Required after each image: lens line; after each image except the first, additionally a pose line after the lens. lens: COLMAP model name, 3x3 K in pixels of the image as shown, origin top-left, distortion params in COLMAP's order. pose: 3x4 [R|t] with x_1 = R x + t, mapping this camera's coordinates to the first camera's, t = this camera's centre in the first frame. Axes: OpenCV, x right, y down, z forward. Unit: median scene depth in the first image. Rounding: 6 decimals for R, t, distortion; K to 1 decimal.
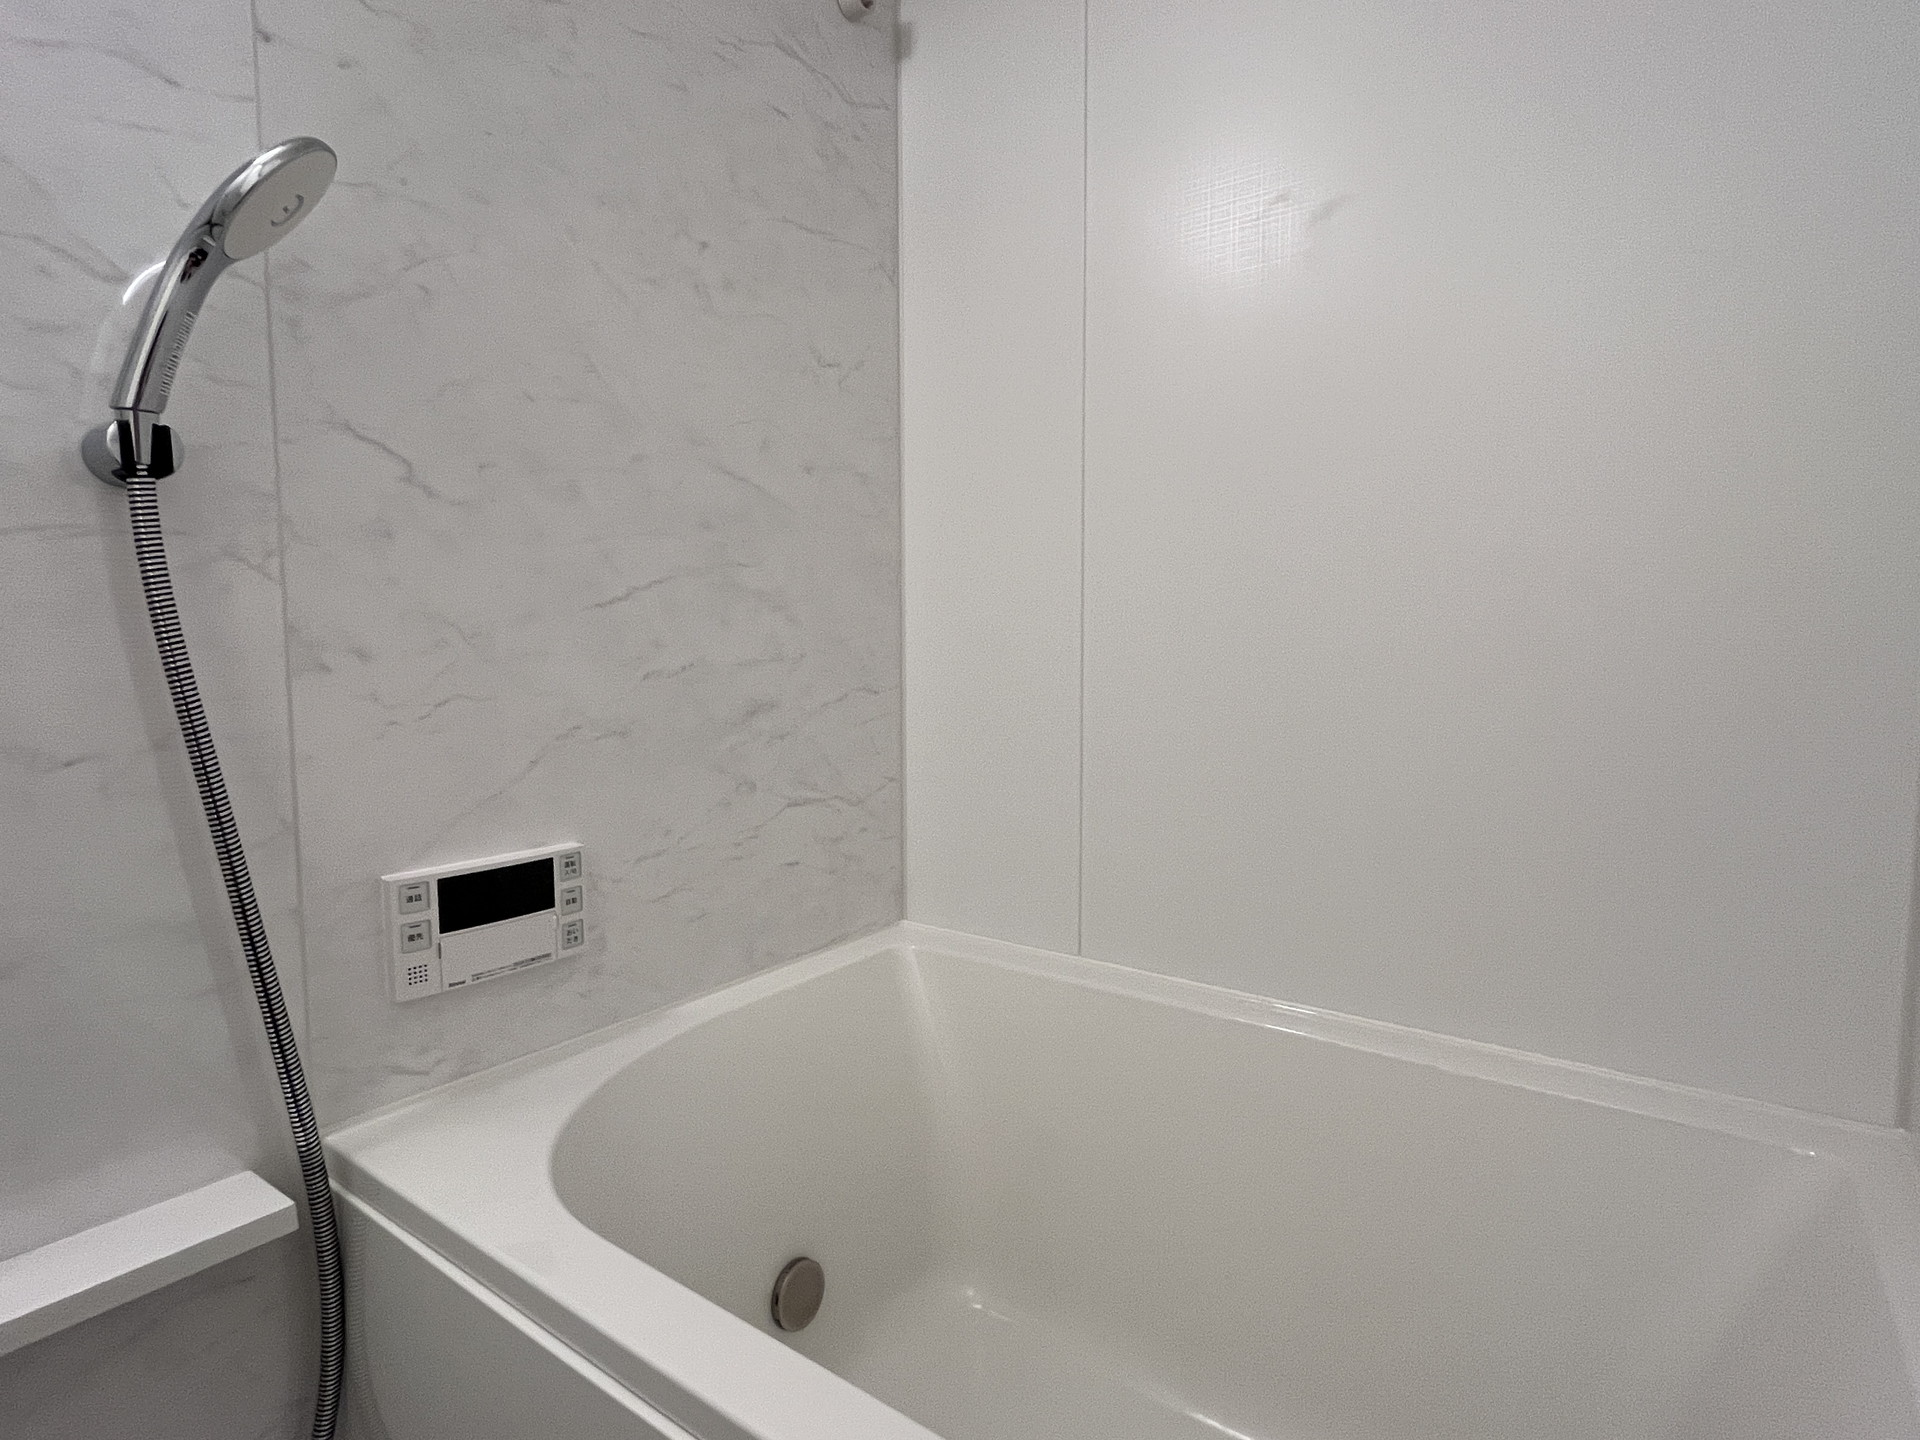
lens RADIAL K [[998.2, 0, 960.0], [0, 998.2, 720.0], [0, 0, 1]] dist [-0.004969, -0.000628]
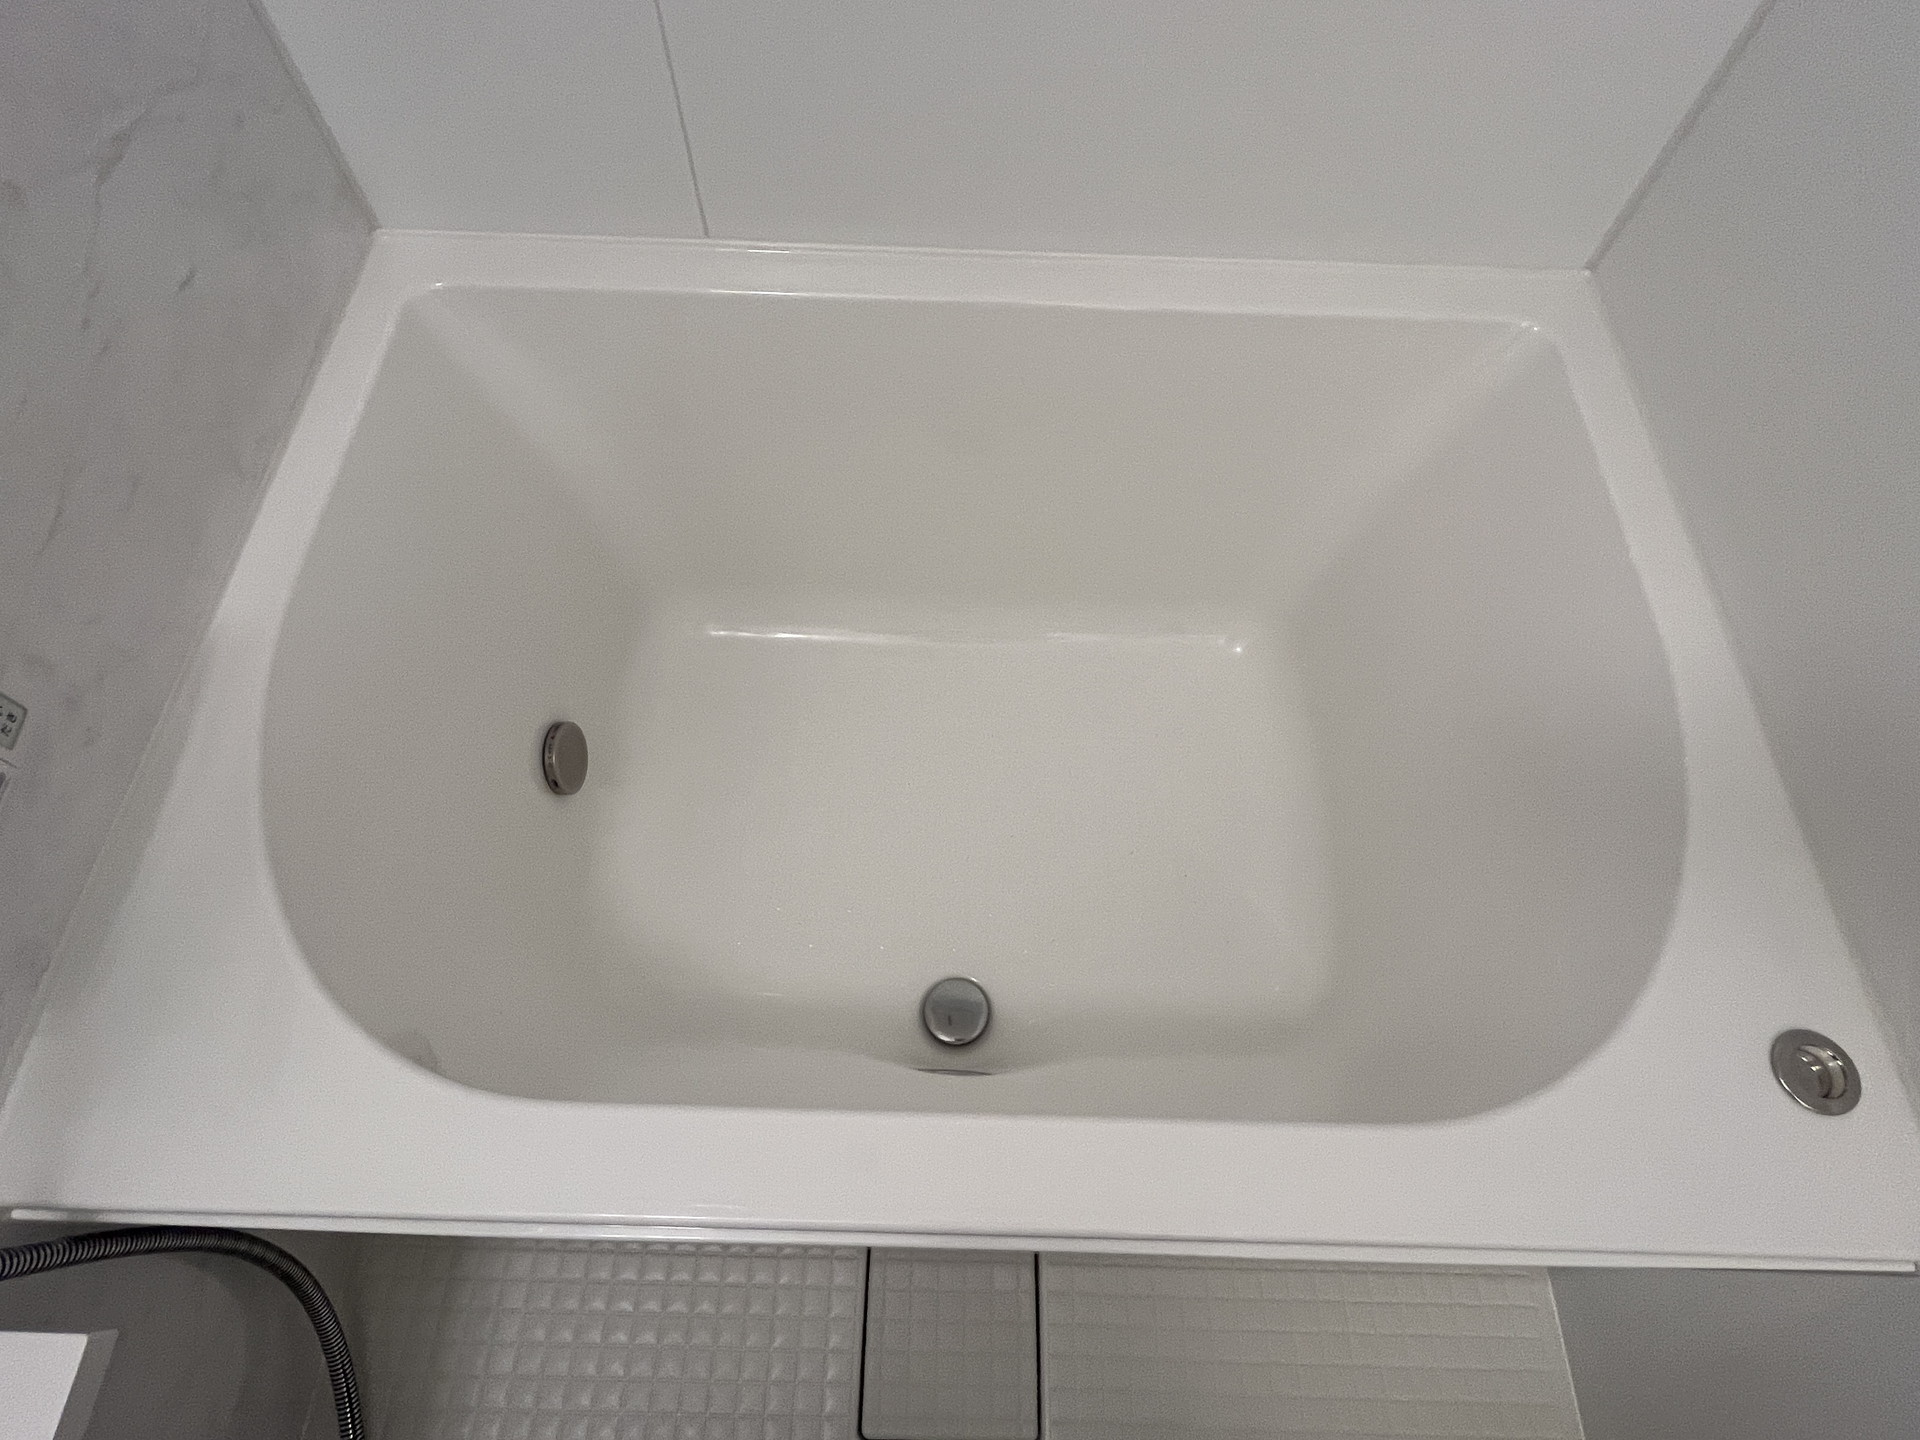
lens RADIAL K [[998.2, 0, 960.0], [0, 998.2, 720.0], [0, 0, 1]] dist [-0.004969, -0.000628]
pose [[0.820037, -0.502560, 0.273813, -0.093687], [0.034726, 0.521244, 0.852701, -0.170480], [-0.571257, -0.689738, 0.444891, 0.370126]]
